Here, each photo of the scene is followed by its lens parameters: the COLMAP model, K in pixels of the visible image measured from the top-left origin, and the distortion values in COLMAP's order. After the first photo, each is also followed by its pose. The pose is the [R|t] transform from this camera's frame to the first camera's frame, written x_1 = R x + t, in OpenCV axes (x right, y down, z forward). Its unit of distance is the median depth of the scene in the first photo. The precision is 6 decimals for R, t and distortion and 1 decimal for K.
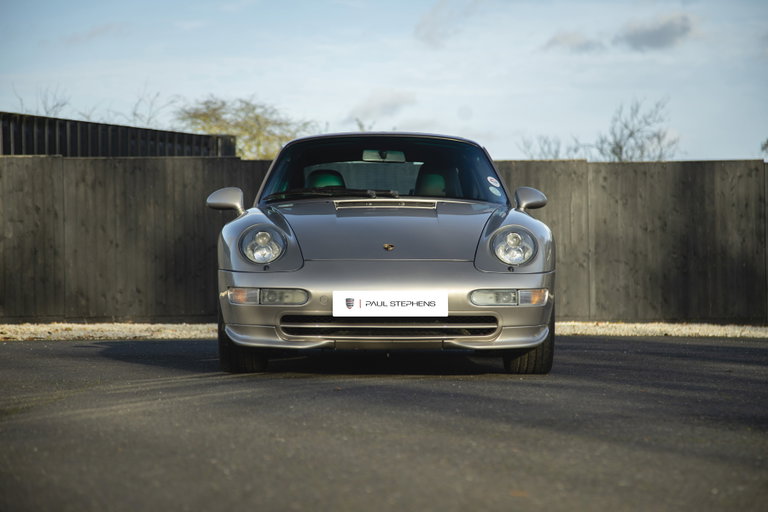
lens RADIAL K [[2295.6, 0, 384.3], [0, 2295.6, 252.9], [0, 0, 1]] dist [0.812361, 0.000000]
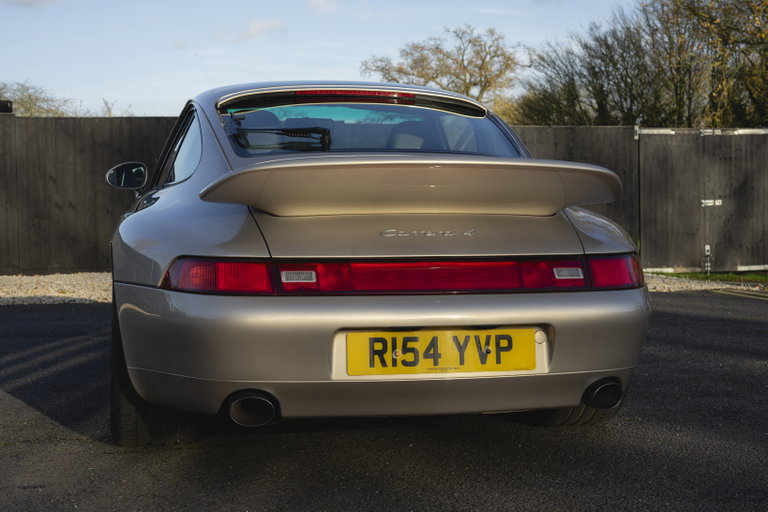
lens RADIAL K [[1143.7, 0, 383.6], [0, 1143.7, 256.9], [0, 0, 1]] dist [-0.028863, 0.000000]
pose [[0.970315, -0.016212, 0.241299, -0.022632], [0.000178, 0.997798, 0.066321, -0.010080], [-0.241843, -0.064309, 0.968182, 0.399579]]
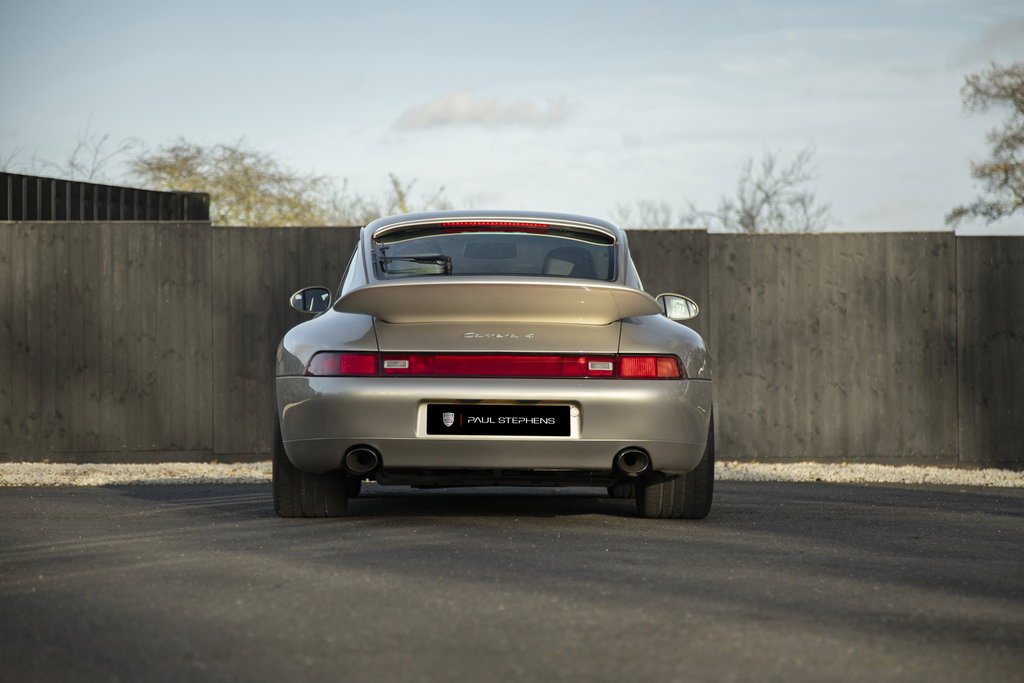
lens RADIAL K [[3089.4, 0, 513.9], [0, 3089.4, 347.6], [0, 0, 1]] dist [0.692503, 0.000000]
pose [[0.999652, 0.003800, 0.026120, 0.003871], [-0.003694, 0.999985, -0.004104, -0.000387], [-0.026135, 0.004006, 0.999650, 0.051898]]
